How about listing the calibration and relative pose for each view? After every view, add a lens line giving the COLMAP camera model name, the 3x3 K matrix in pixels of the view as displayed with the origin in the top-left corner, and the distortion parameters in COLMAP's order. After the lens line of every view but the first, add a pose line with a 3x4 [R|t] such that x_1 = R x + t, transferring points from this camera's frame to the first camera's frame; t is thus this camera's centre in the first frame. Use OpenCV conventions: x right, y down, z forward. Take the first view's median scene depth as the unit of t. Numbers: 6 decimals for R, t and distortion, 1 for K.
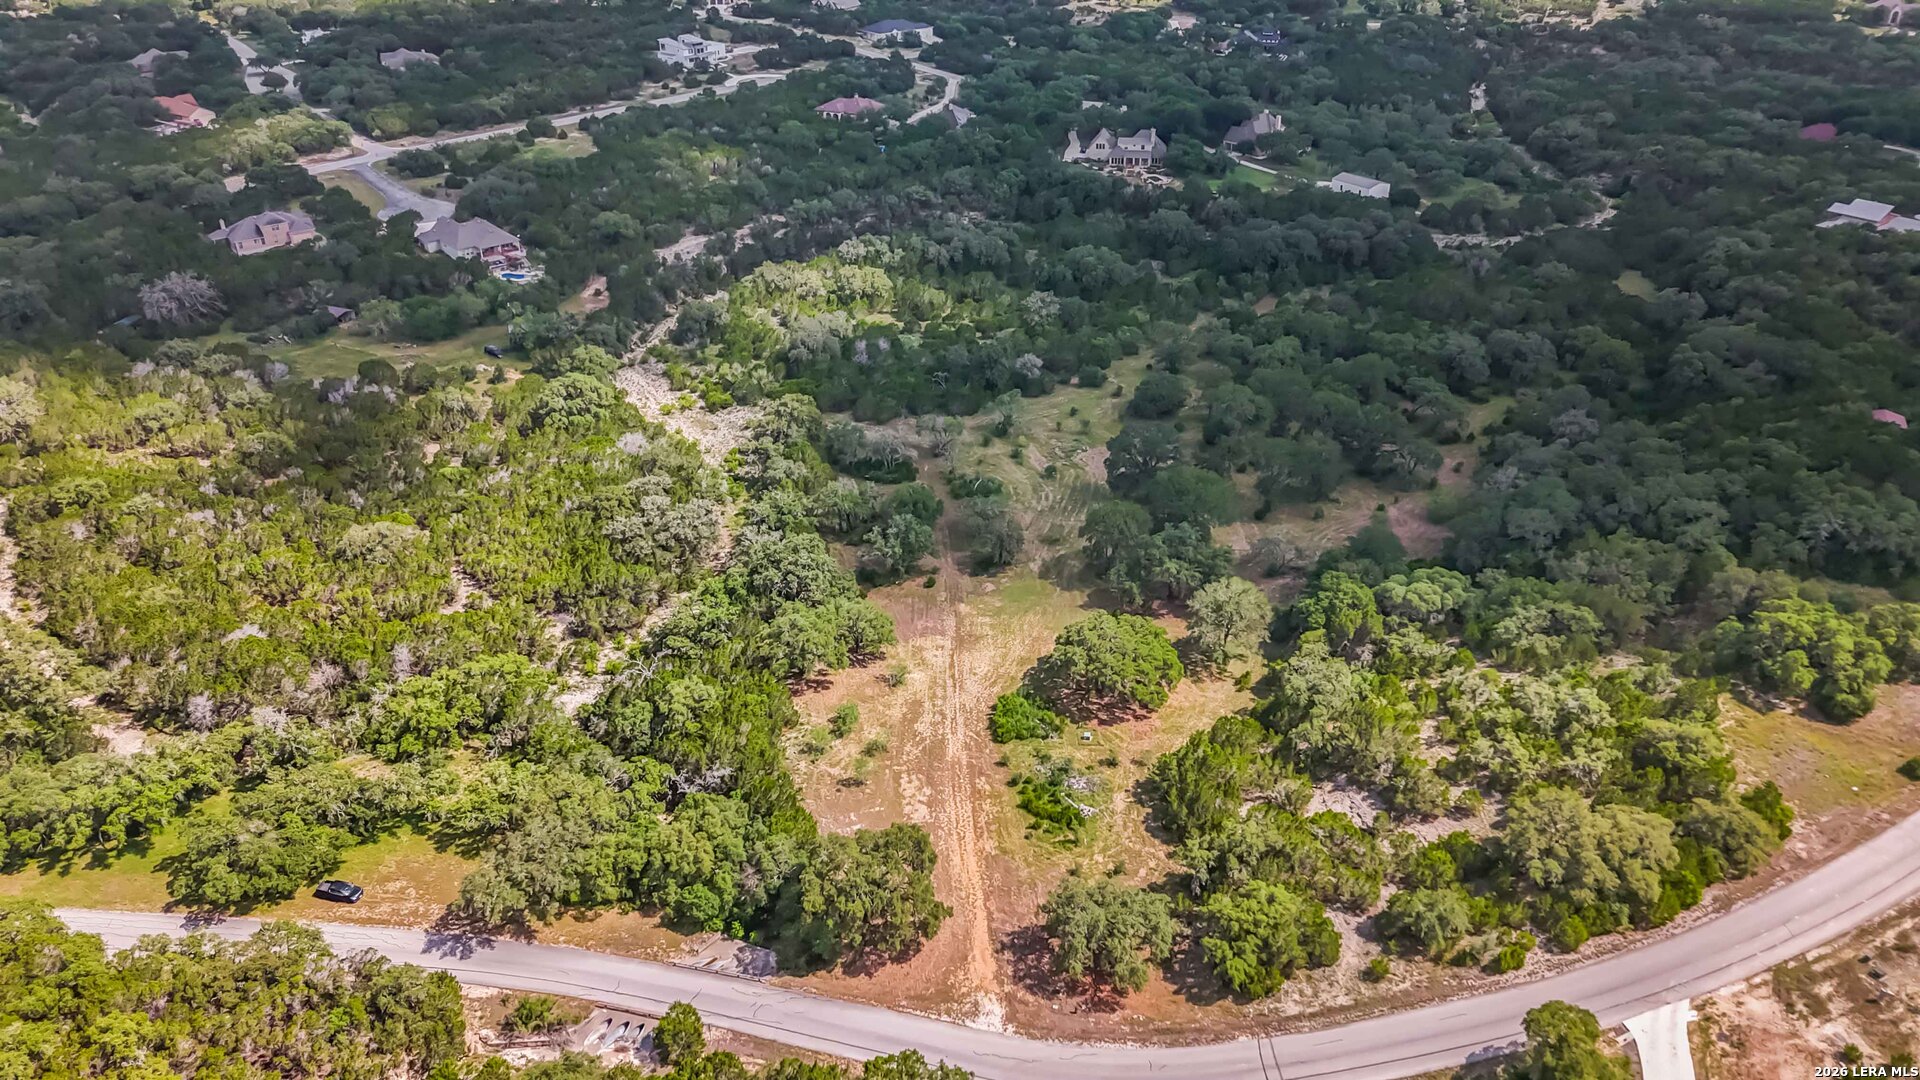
lens RADIAL K [[1379.5, 0, 960.0], [0, 1379.5, 540.0], [0, 0, 1]] dist [0.049649, -0.036502]
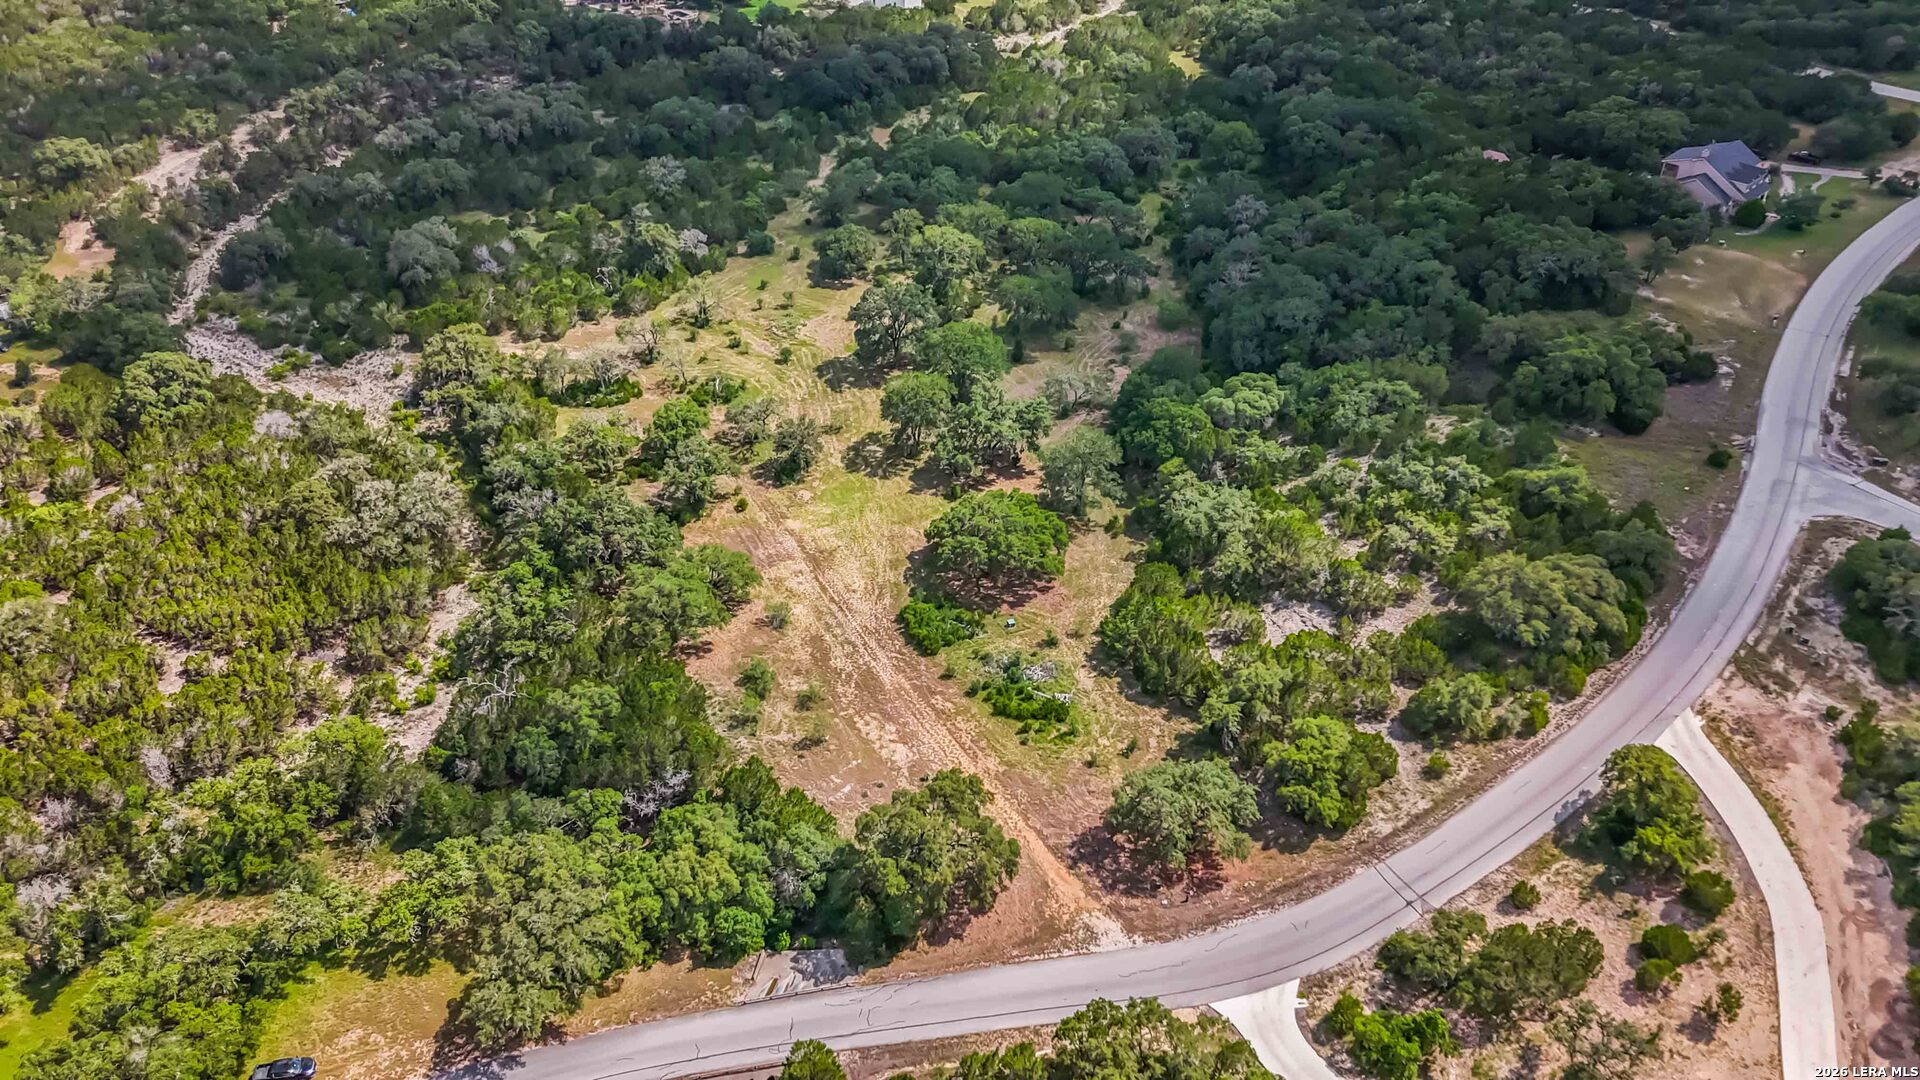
lens RADIAL K [[1379.5, 0, 960.0], [0, 1379.5, 540.0], [0, 0, 1]] dist [0.049649, -0.036502]
pose [[0.905474, -0.250622, 0.342498, -0.275307], [0.208861, 0.965671, 0.154455, -0.075165], [-0.369451, -0.068320, 0.926735, 0.137905]]
